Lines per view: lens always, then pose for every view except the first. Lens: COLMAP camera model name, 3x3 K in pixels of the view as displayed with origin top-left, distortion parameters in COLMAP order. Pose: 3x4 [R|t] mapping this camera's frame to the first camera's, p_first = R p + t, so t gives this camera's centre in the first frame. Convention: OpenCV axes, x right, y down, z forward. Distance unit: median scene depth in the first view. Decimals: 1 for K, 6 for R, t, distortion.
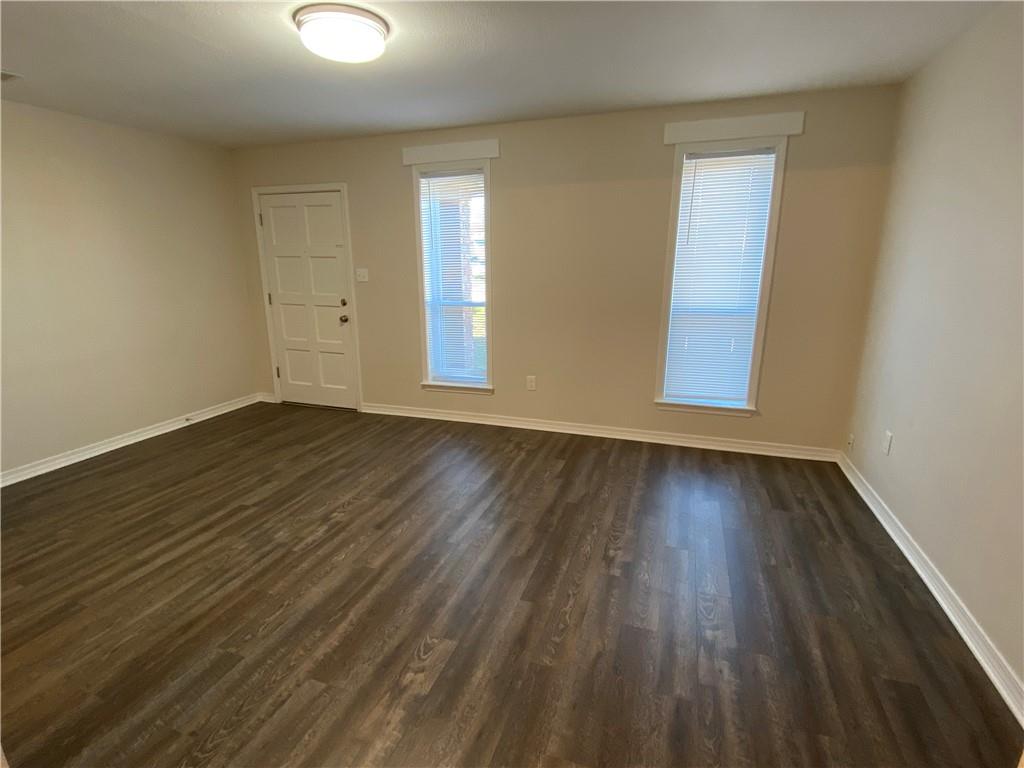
lens RADIAL K [[504.8, 0, 512.0], [0, 504.8, 384.0], [0, 0, 1]] dist [0.030589, -0.032740]
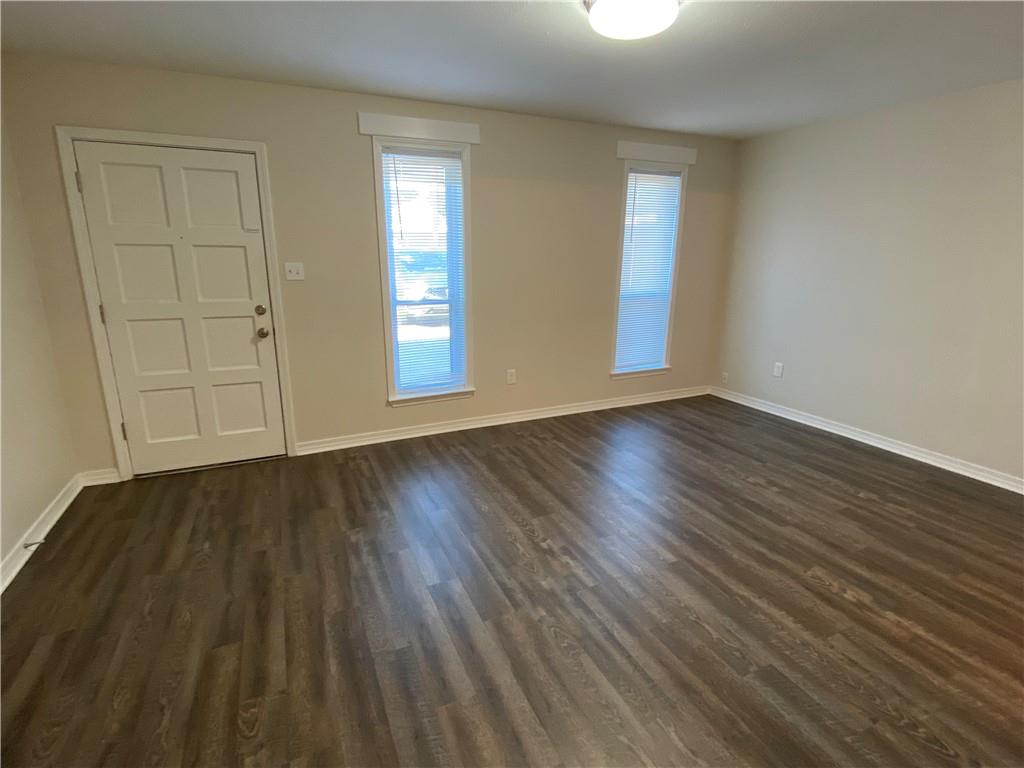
lens RADIAL K [[504.8, 0, 512.0], [0, 504.8, 384.0], [0, 0, 1]] dist [0.030589, -0.032740]
pose [[0.716660, -0.164070, 0.677849, -0.718843], [0.159653, 0.984720, 0.069553, -0.063928], [-0.678903, 0.058375, 0.731904, 0.298947]]
